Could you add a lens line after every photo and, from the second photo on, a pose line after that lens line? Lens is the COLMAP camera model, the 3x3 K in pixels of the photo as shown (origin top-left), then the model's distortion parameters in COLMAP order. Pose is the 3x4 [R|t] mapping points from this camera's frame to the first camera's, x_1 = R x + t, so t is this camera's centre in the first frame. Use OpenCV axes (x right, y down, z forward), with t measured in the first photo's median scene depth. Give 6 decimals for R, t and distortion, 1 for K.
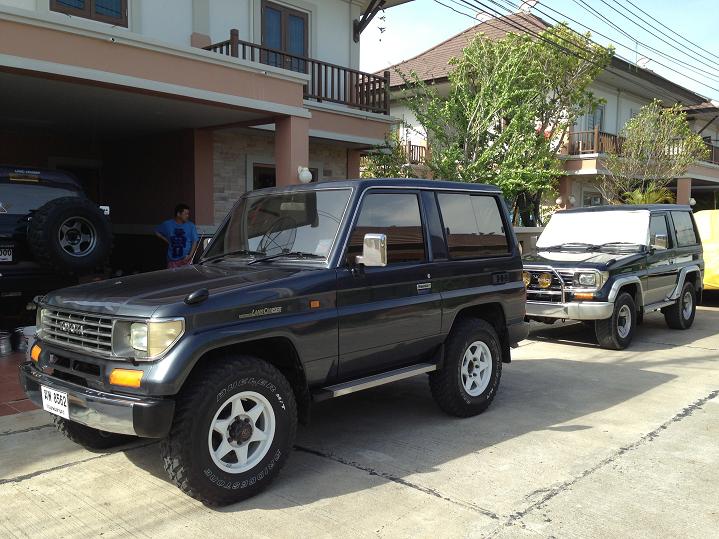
lens RADIAL K [[660.6, 0, 359.5], [0, 660.6, 269.5], [0, 0, 1]] dist [0.104625, -0.143737]
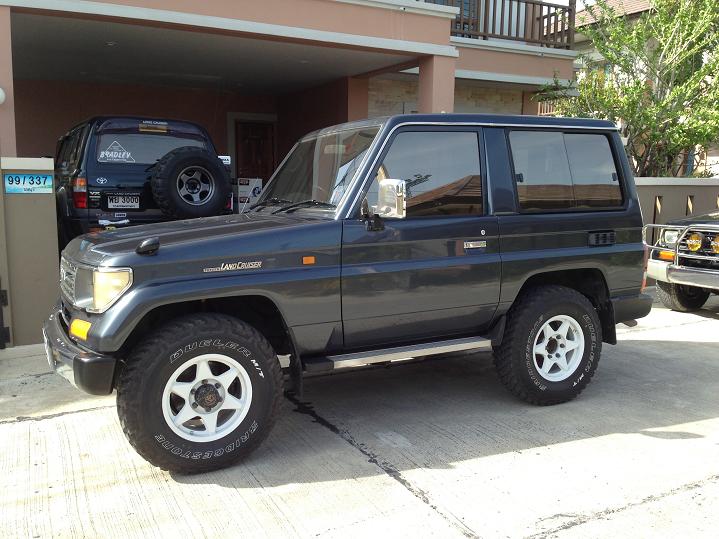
lens RADIAL K [[660.6, 0, 359.5], [0, 660.6, 269.5], [0, 0, 1]] dist [0.104625, -0.143737]
pose [[0.944873, 0.046450, -0.324127, 0.223142], [-0.024989, 0.997229, 0.070066, 0.001705], [0.326483, -0.058104, 0.943415, 0.167792]]
